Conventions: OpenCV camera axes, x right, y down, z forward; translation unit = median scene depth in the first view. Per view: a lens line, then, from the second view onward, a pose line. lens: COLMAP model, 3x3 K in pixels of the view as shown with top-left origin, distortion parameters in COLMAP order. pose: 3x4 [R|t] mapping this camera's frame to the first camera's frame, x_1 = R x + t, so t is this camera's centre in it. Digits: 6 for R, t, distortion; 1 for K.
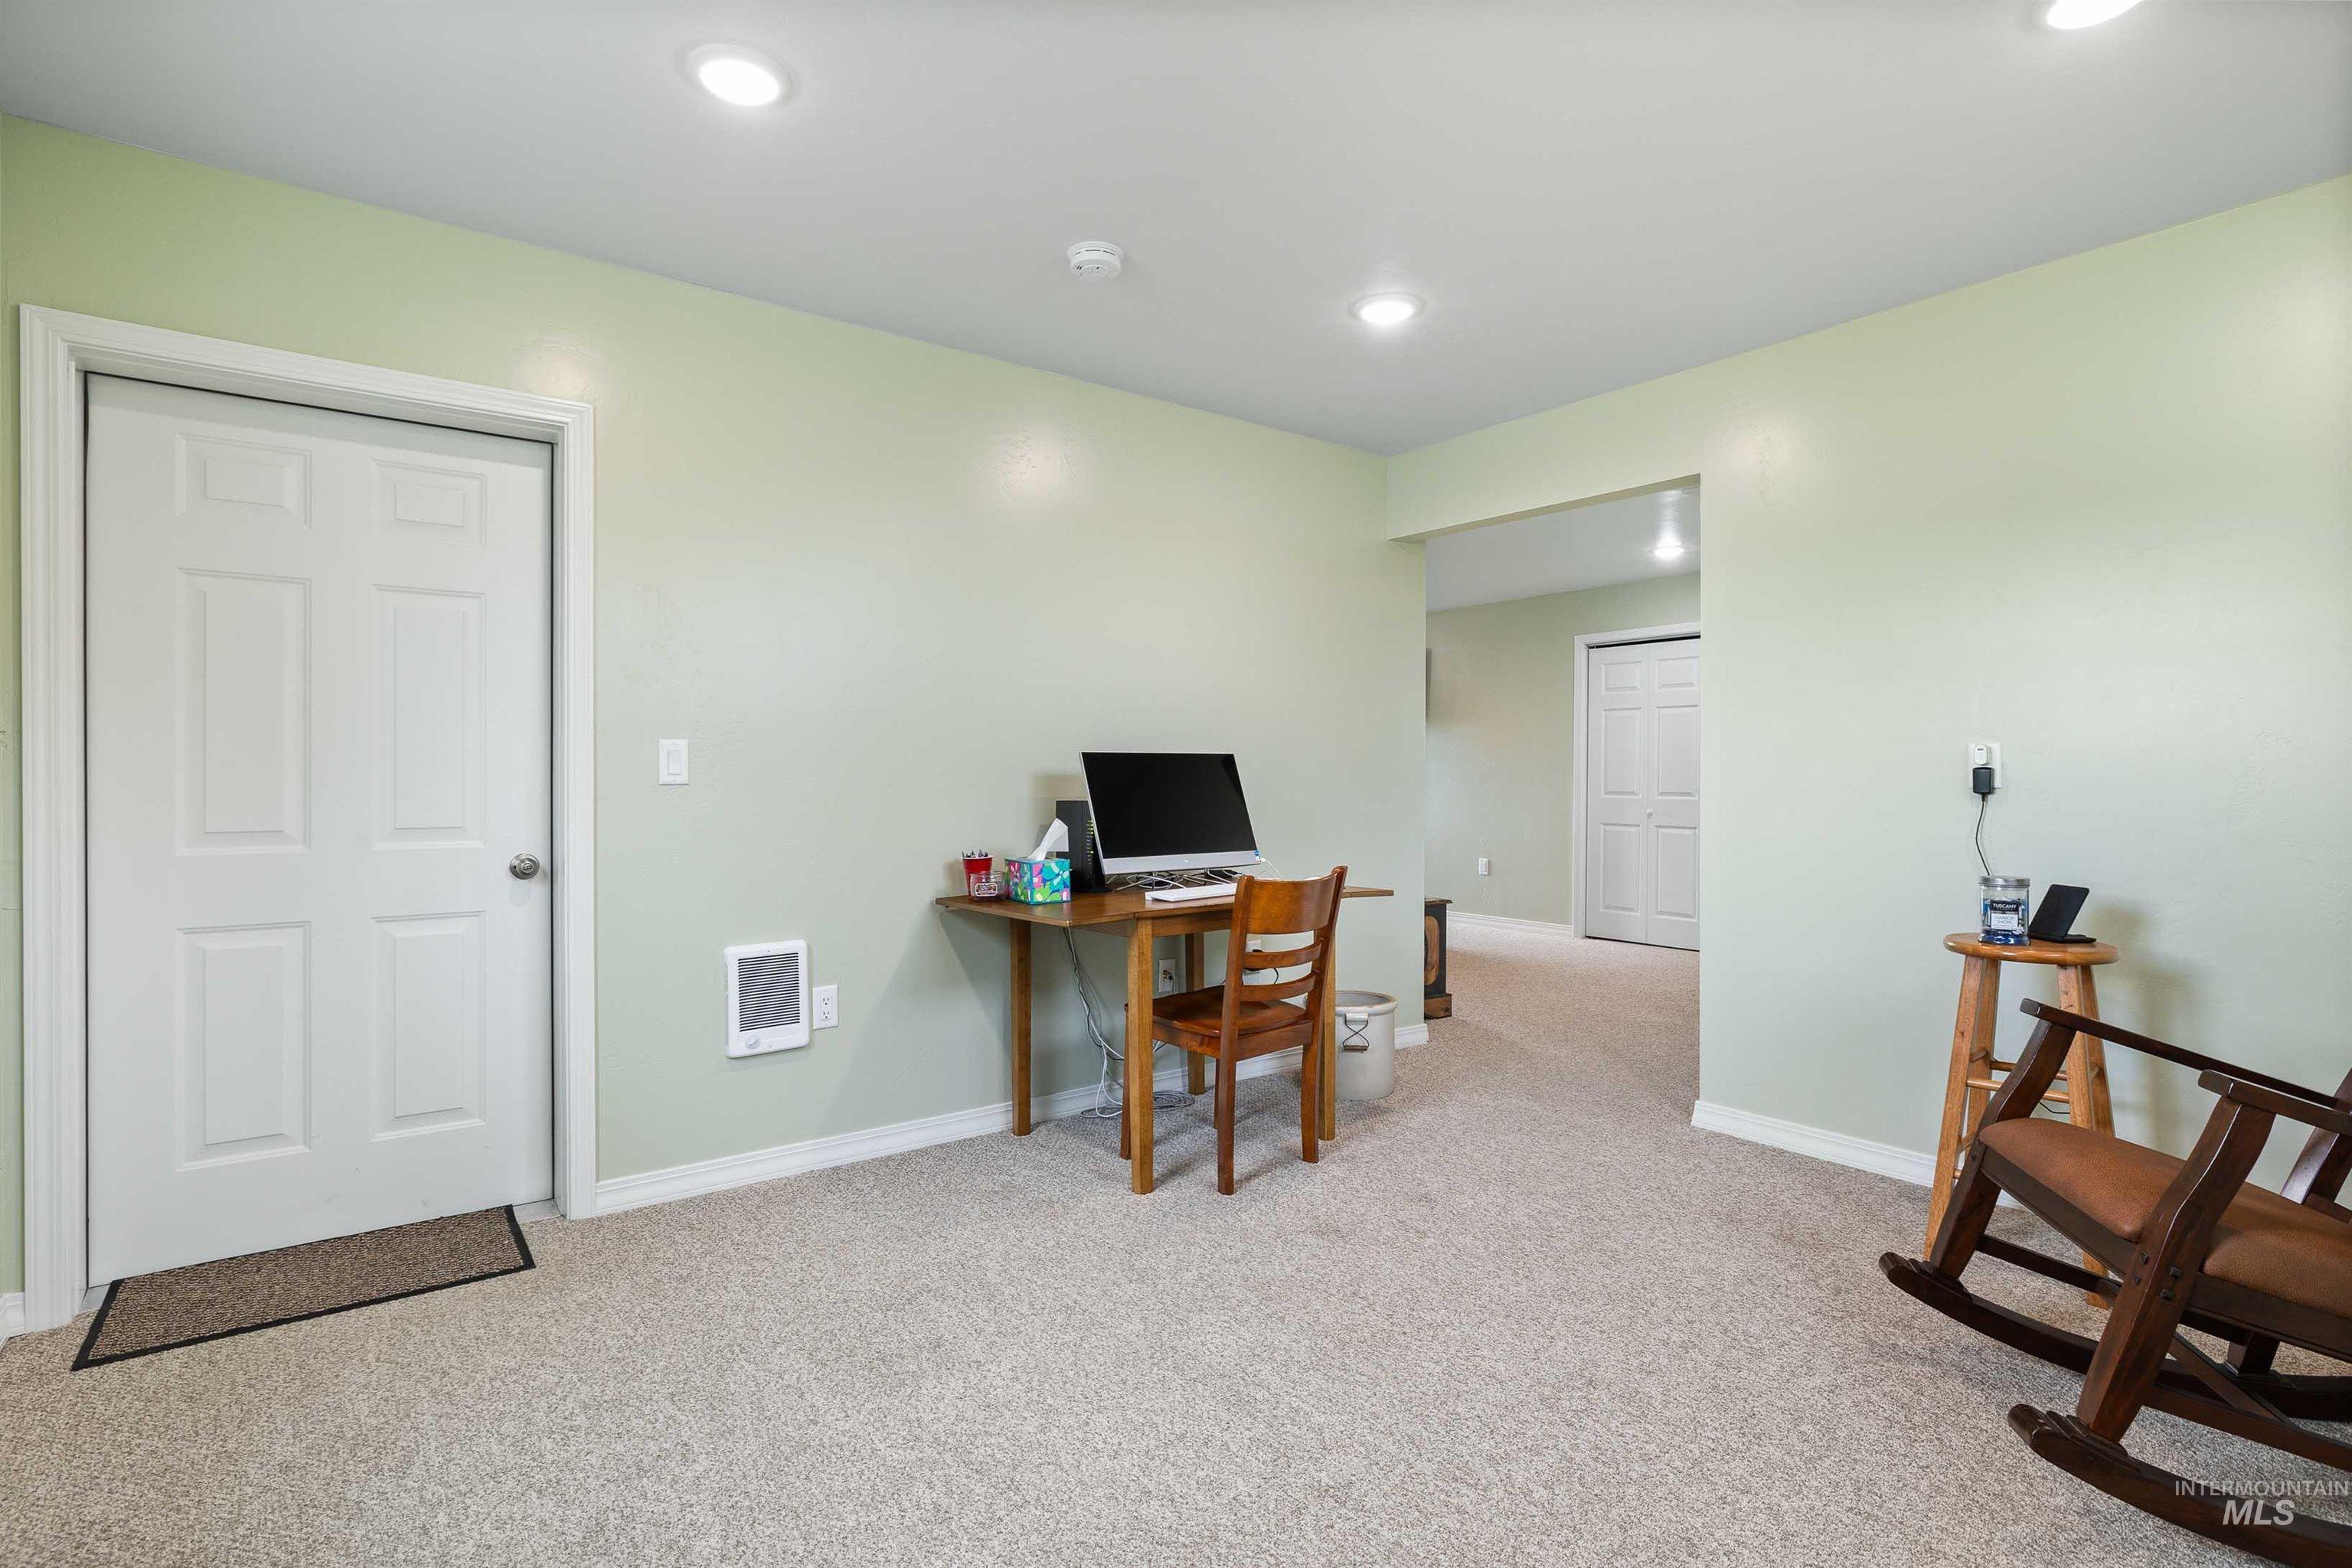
lens RADIAL K [[1152.7, 0, 1176.0], [0, 1152.7, 784.0], [0, 0, 1]] dist [-0.001094, 0.000328]
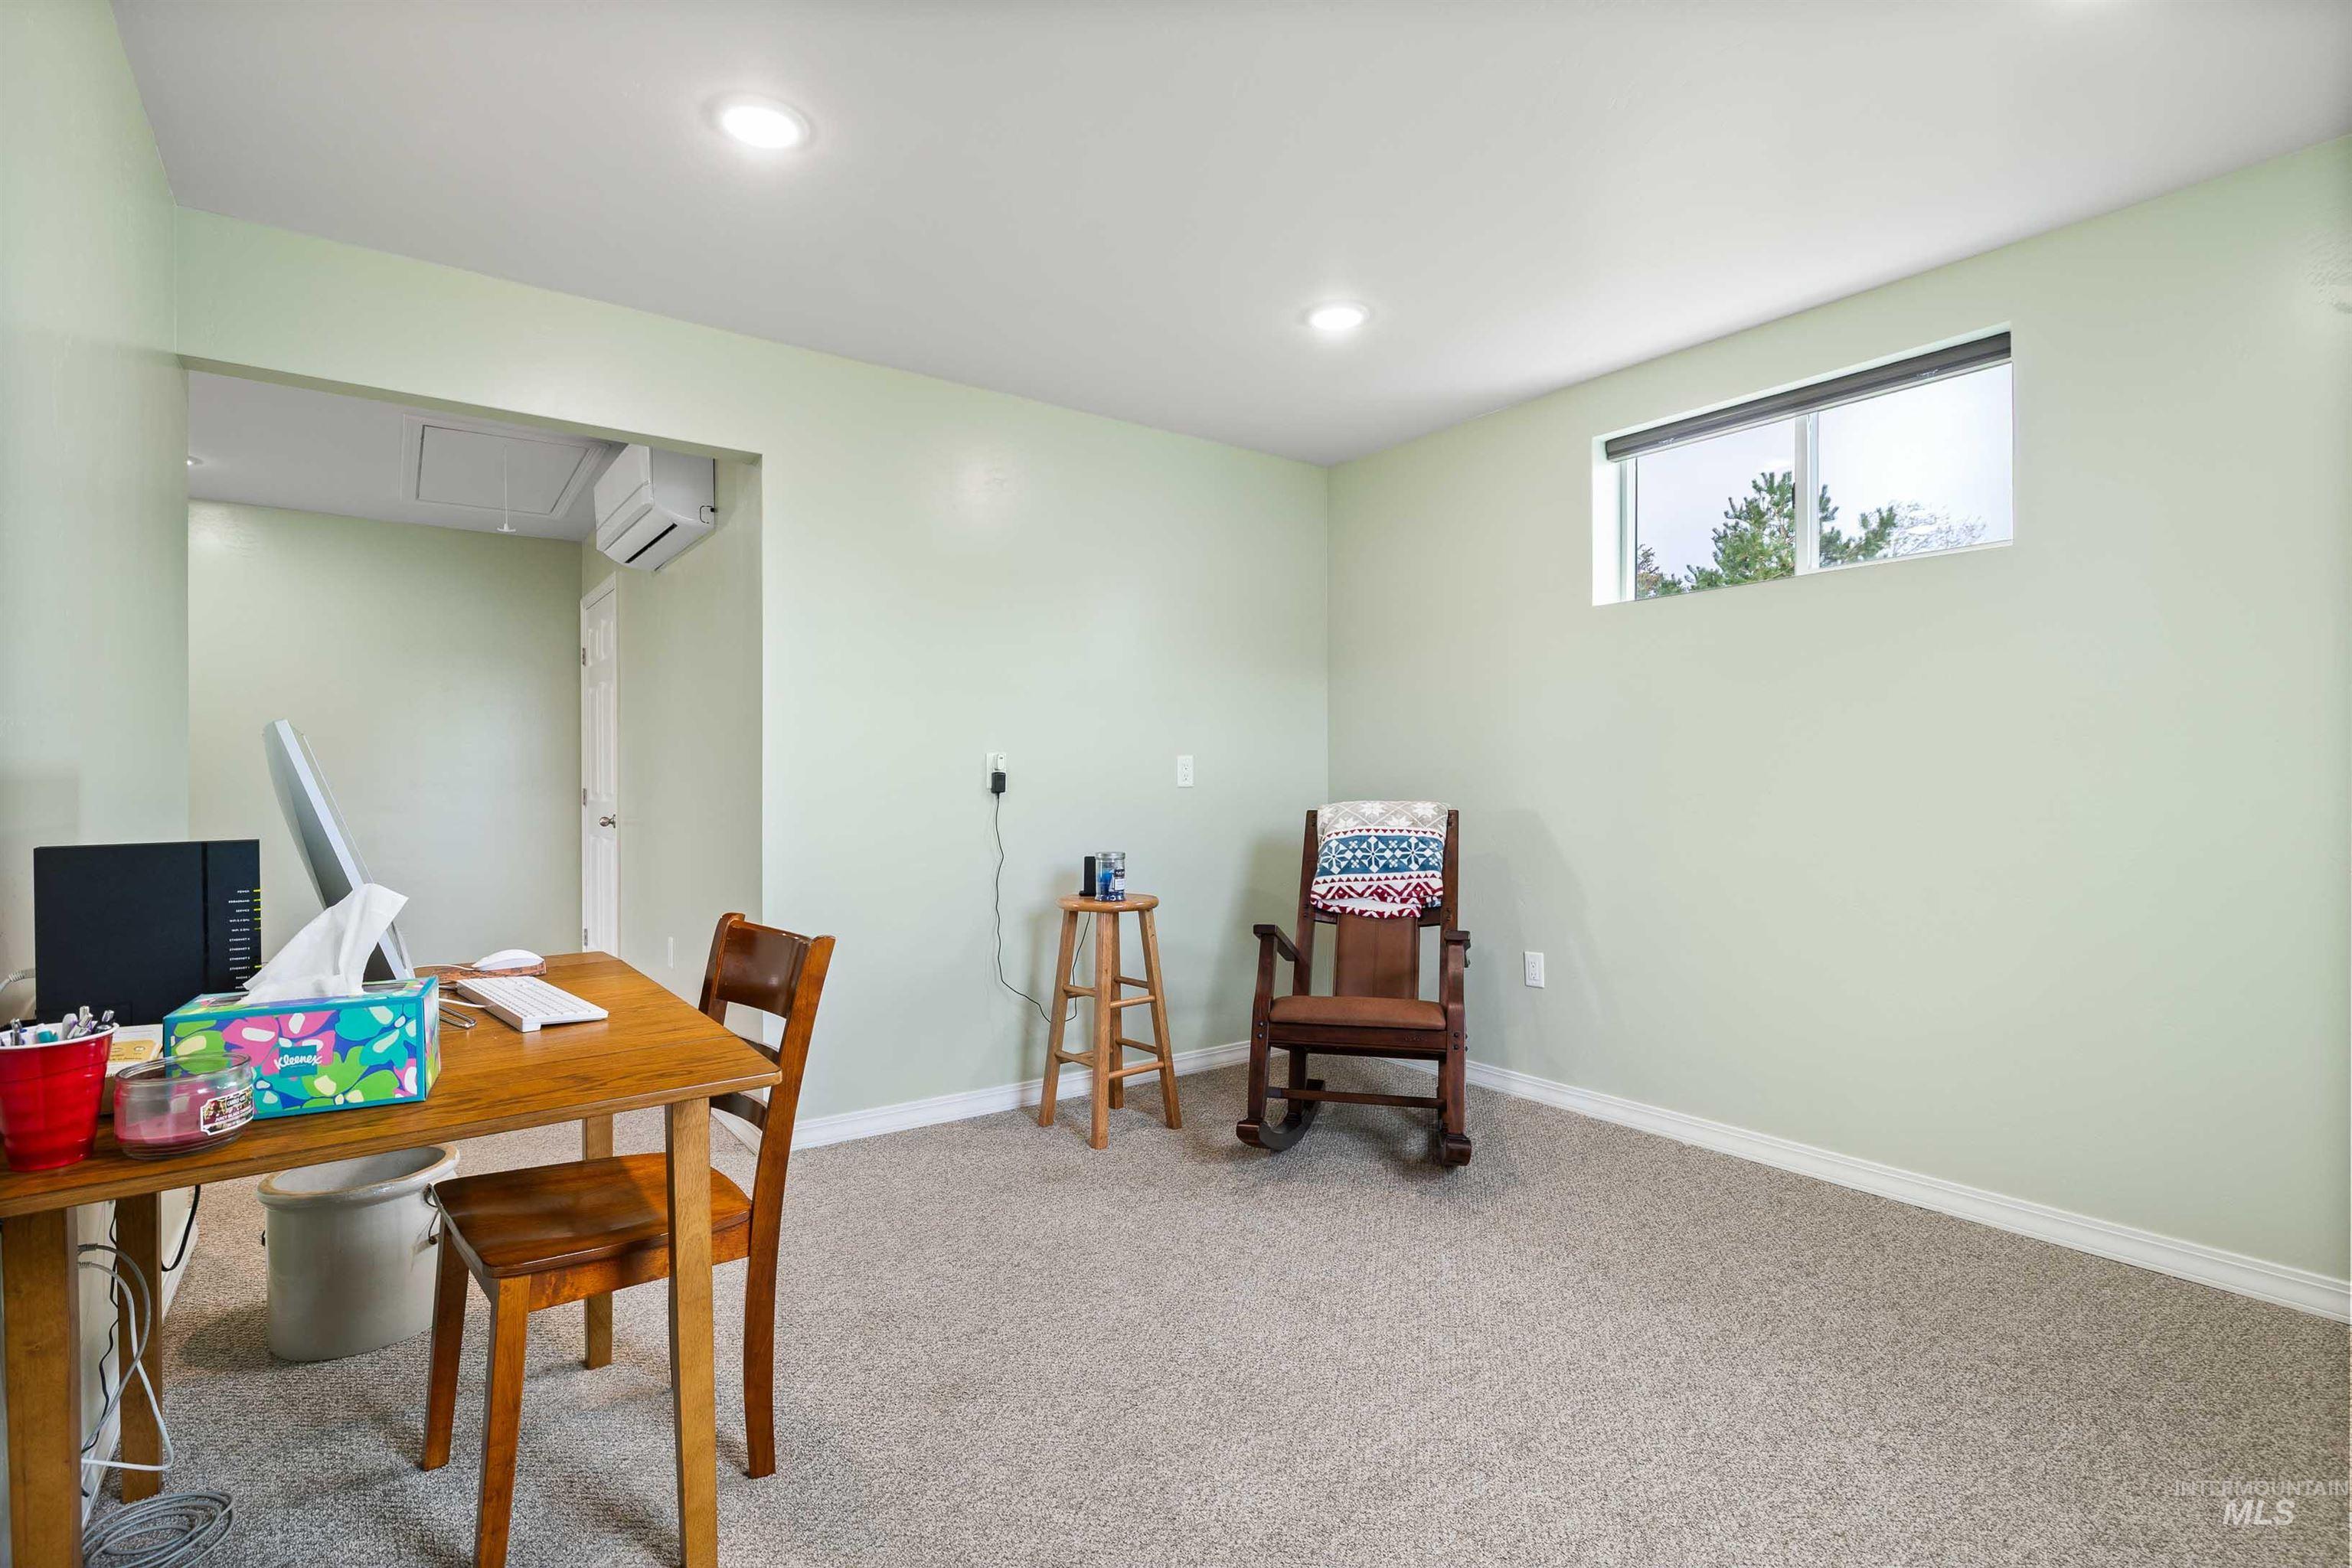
lens RADIAL K [[1152.7, 0, 1176.0], [0, 1152.7, 784.0], [0, 0, 1]] dist [-0.001094, 0.000328]
pose [[-0.001726, -0.005342, 0.999984, -0.622365], [0.007979, 0.999954, 0.005355, -0.006701], [-0.999967, 0.007988, -0.001683, 0.874115]]
